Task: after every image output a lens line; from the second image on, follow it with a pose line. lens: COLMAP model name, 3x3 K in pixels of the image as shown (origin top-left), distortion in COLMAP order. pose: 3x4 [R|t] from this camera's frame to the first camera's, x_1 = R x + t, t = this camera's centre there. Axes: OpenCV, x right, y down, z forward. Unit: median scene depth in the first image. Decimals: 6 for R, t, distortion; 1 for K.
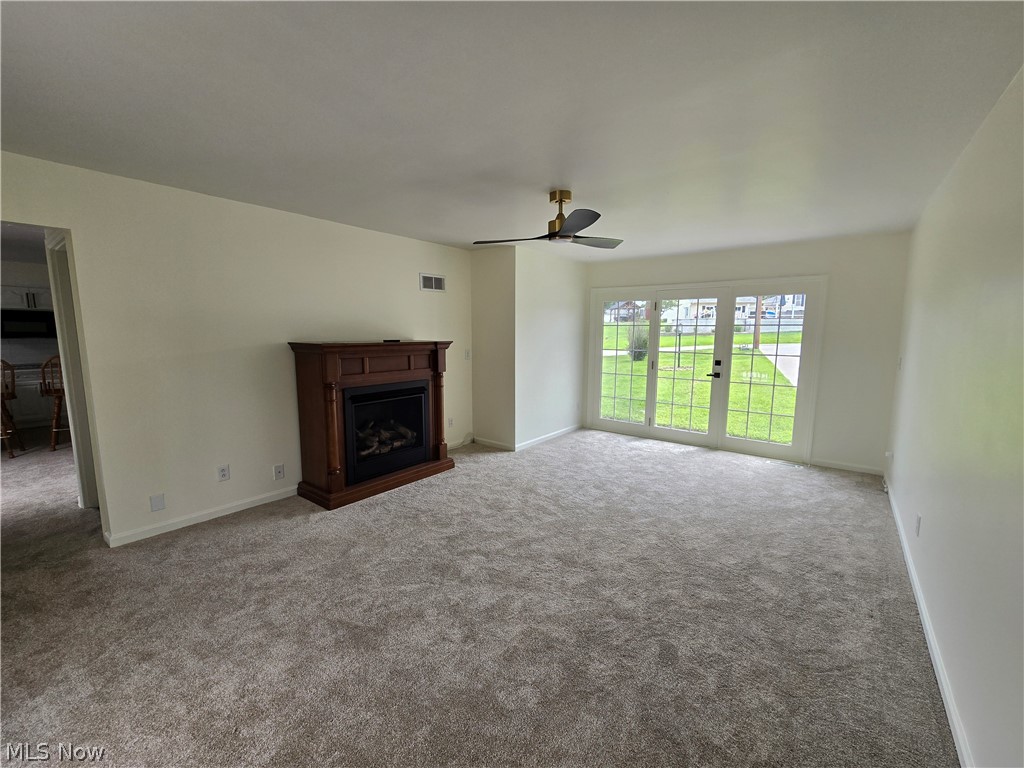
lens RADIAL K [[420.4, 0, 514.1], [0, 420.4, 387.3], [0, 0, 1]] dist [-0.003925, 0.000973]
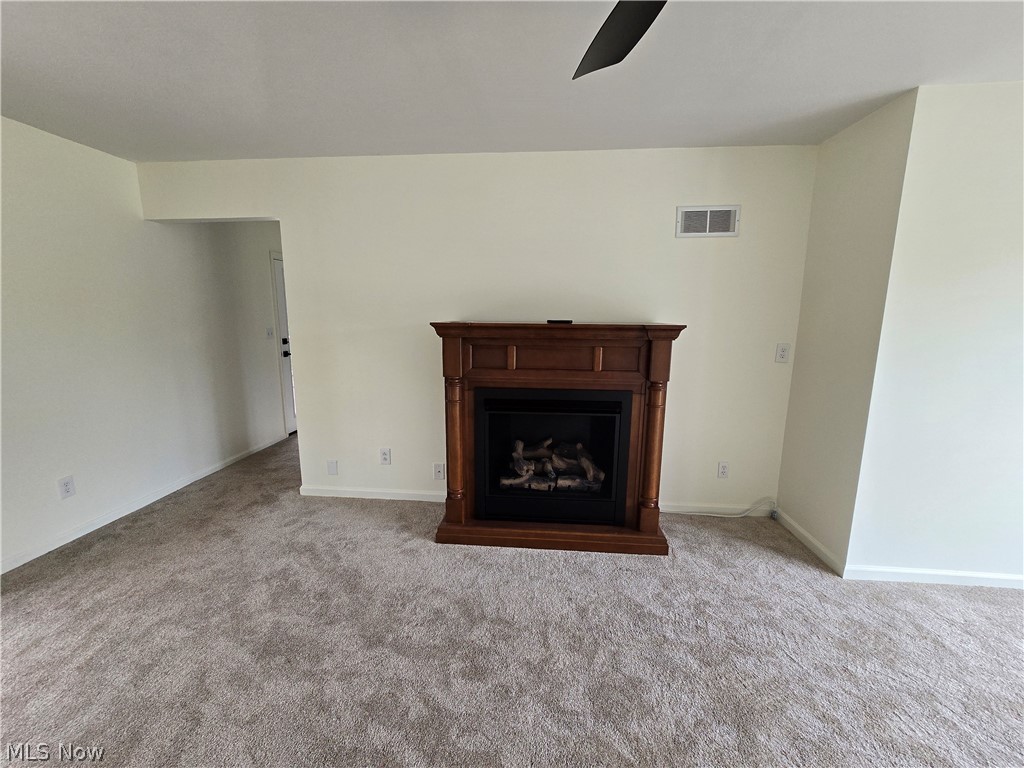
lens RADIAL K [[420.4, 0, 509.4], [0, 420.4, 384.8], [0, 0, 1]] dist [-0.003925, 0.000973]
pose [[0.541841, 0.140387, -0.828674, 0.186260], [-0.113701, 0.989131, 0.093225, -0.063476], [0.832755, 0.043708, 0.551914, 0.558678]]
